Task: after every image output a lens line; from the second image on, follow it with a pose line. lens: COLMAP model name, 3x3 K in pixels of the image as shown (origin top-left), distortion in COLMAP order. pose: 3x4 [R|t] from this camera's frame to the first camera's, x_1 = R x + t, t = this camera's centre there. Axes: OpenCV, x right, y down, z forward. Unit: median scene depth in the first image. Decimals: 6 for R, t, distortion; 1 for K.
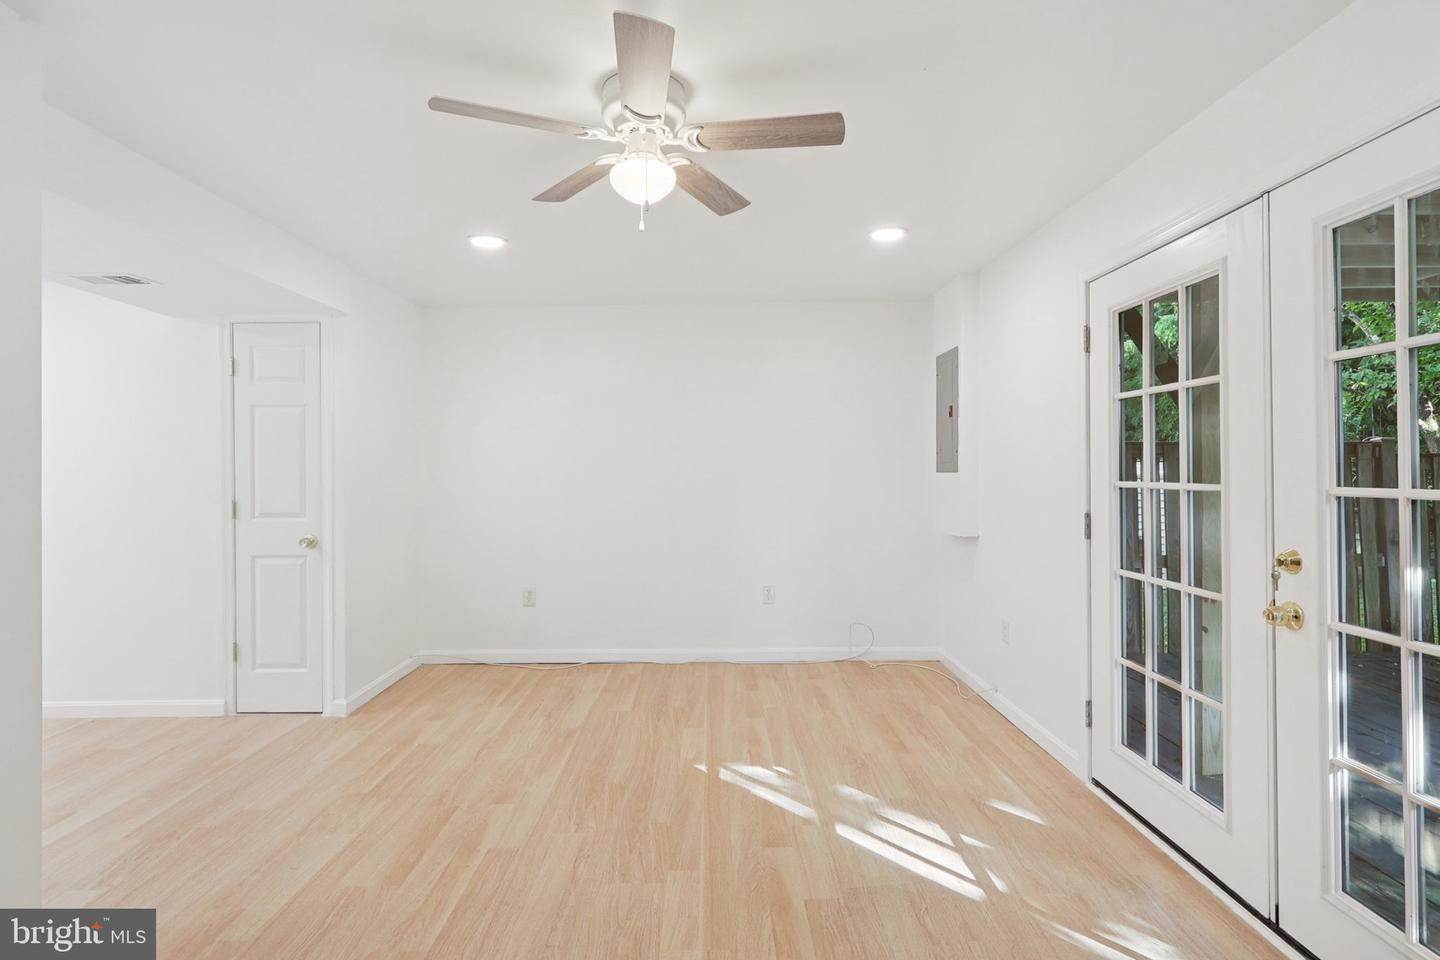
lens RADIAL K [[674.9, 0, 691.4], [0, 674.9, 465.9], [0, 0, 1]] dist [0.031003, 0.000095]
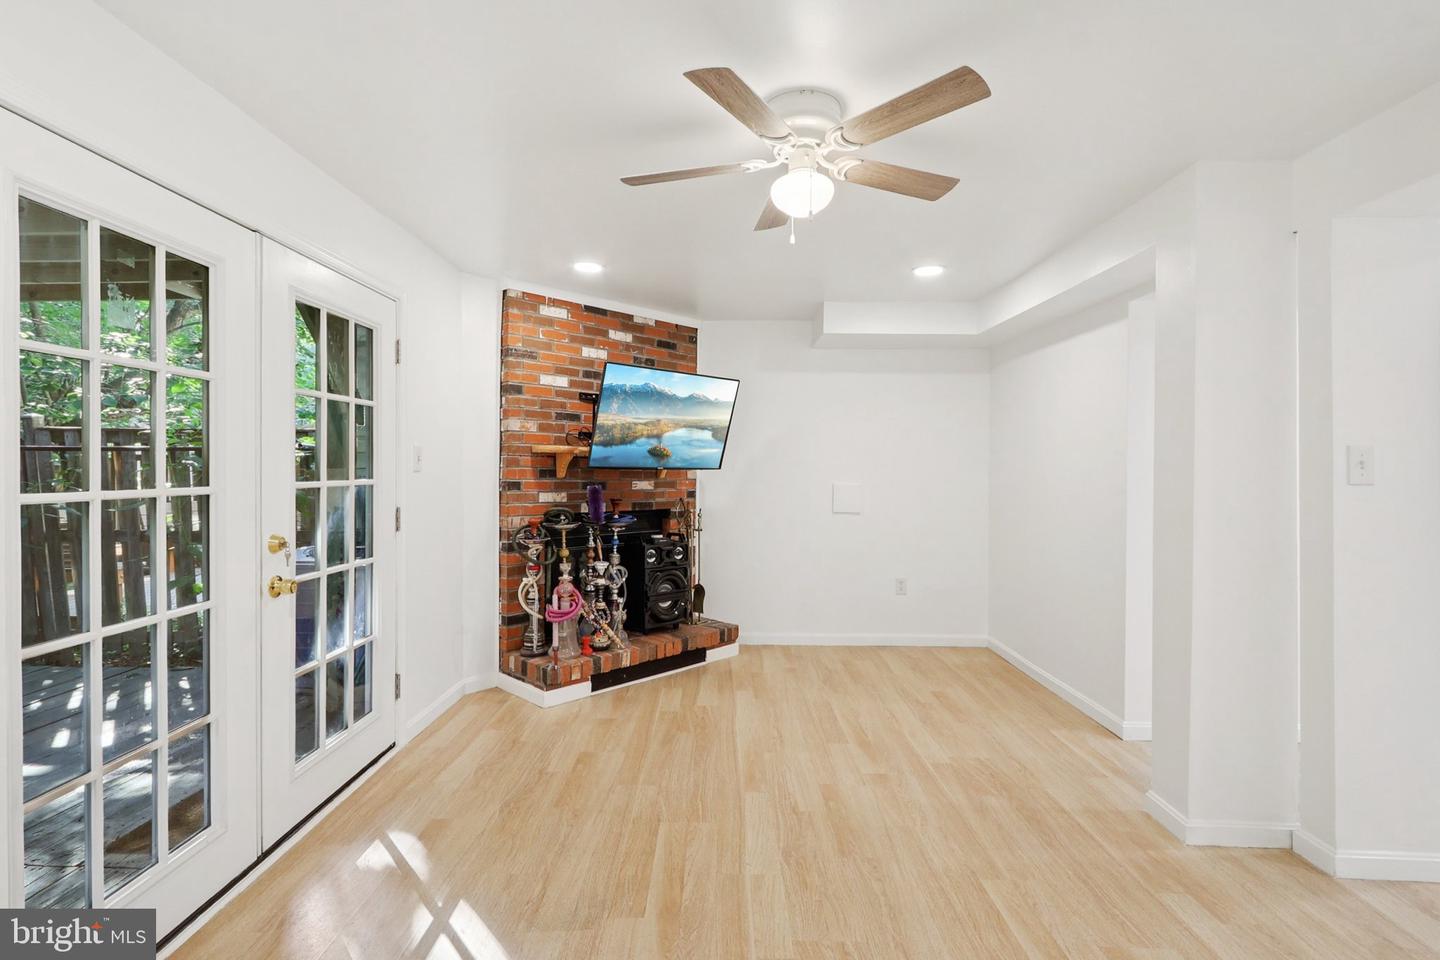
lens RADIAL K [[700.0, 0, 711.4], [0, 700.0, 474.9], [0, 0, 1]] dist [0.000094, -0.000167]
pose [[-0.999857, 0.005442, -0.016022, 0.078737], [0.005266, 0.999926, 0.010961, 0.002293], [0.016080, 0.010875, -0.999812, 1.897100]]
